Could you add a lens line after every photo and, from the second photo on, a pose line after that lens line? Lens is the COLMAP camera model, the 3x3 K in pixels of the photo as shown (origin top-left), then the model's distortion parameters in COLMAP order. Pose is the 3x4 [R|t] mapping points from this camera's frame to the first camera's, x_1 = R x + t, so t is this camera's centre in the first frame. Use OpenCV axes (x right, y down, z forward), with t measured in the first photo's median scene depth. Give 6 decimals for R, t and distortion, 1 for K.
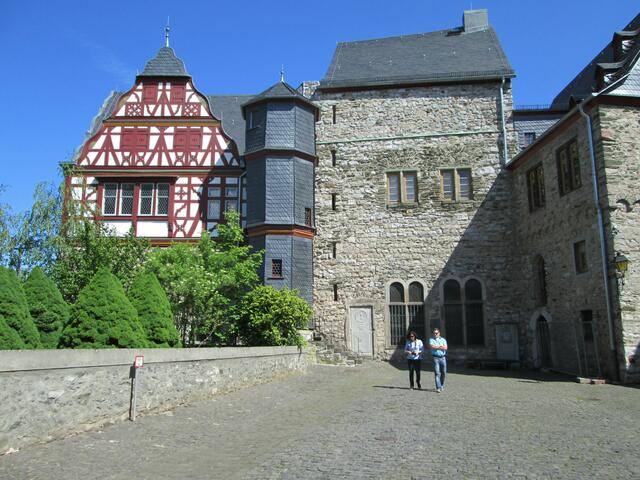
lens RADIAL K [[542.2, 0, 320.0], [0, 542.2, 240.0], [0, 0, 1]] dist [-0.032718, 0.003115]
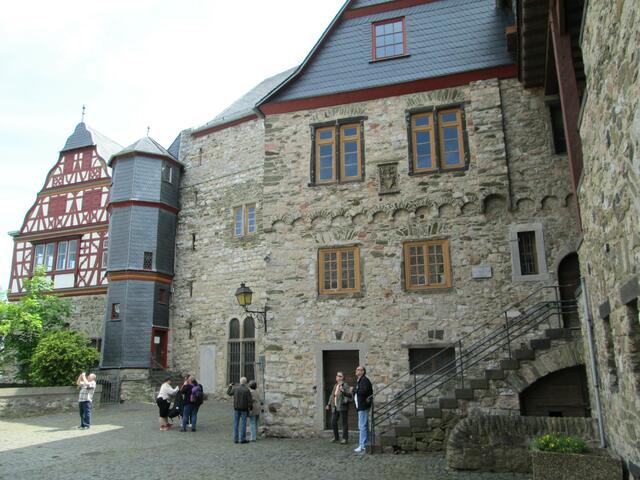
lens RADIAL K [[542.2, 0, 320.0], [0, 542.2, 240.0], [0, 0, 1]] dist [-0.032718, 0.003115]
pose [[0.915129, -0.103073, -0.389763, 0.641268], [0.084809, 0.994350, -0.063833, 0.011906], [0.394140, 0.025360, 0.918700, 0.148885]]
